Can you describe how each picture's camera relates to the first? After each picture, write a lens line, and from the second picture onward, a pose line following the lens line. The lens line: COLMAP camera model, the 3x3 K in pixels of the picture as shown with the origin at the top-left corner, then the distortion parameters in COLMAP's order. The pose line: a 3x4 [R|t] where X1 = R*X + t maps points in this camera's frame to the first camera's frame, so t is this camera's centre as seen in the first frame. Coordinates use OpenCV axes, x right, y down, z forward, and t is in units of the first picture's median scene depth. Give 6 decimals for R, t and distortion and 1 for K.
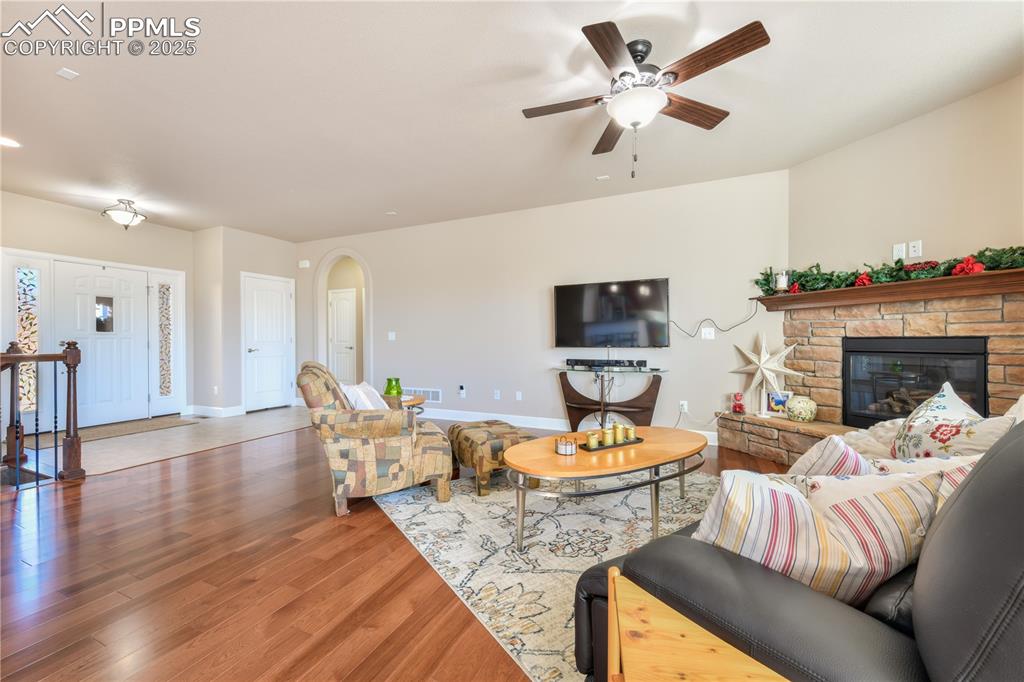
lens RADIAL K [[411.2, 0, 505.0], [0, 411.2, 341.4], [0, 0, 1]] dist [0.004840, 0.000139]
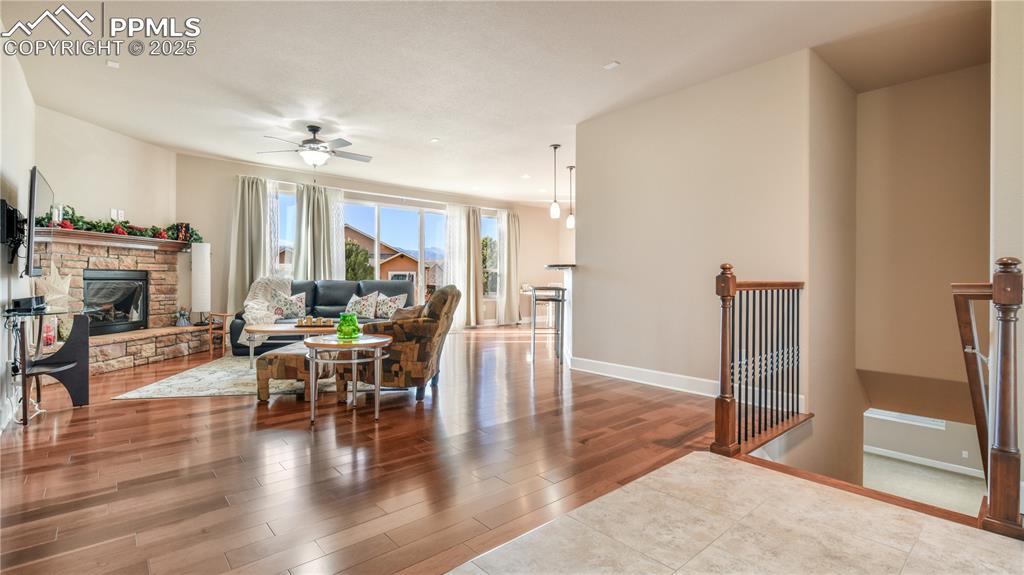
lens RADIAL K [[473.2, 0, 508.4], [0, 473.2, 280.7], [0, 0, 1]] dist [-0.001987, -0.000005]
pose [[-0.908108, -0.000253, 0.418736, -0.965448], [0.001504, 0.999991, 0.003867, 0.022103], [-0.418733, 0.004142, -0.908100, 1.718872]]
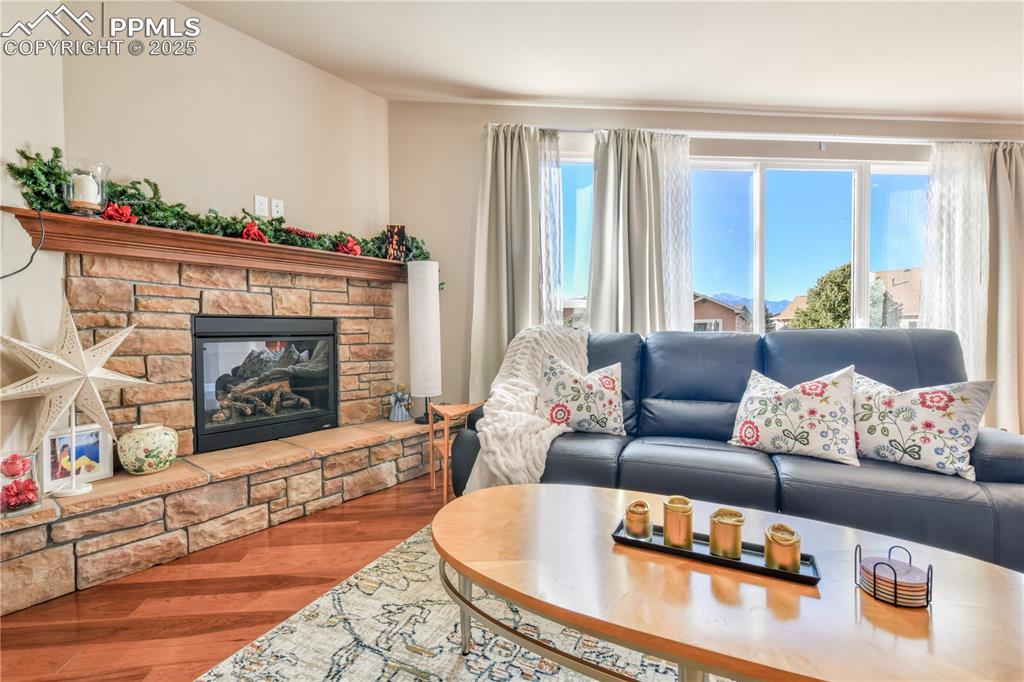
lens RADIAL K [[456.5, 0, 496.8], [0, 456.5, 343.9], [0, 0, 1]] dist [0.001335, -0.000133]
pose [[-0.506933, -0.013633, 0.861878, -0.011101], [0.015331, 0.999574, 0.024828, 0.023163], [-0.861849, 0.025800, -0.506508, 0.920238]]
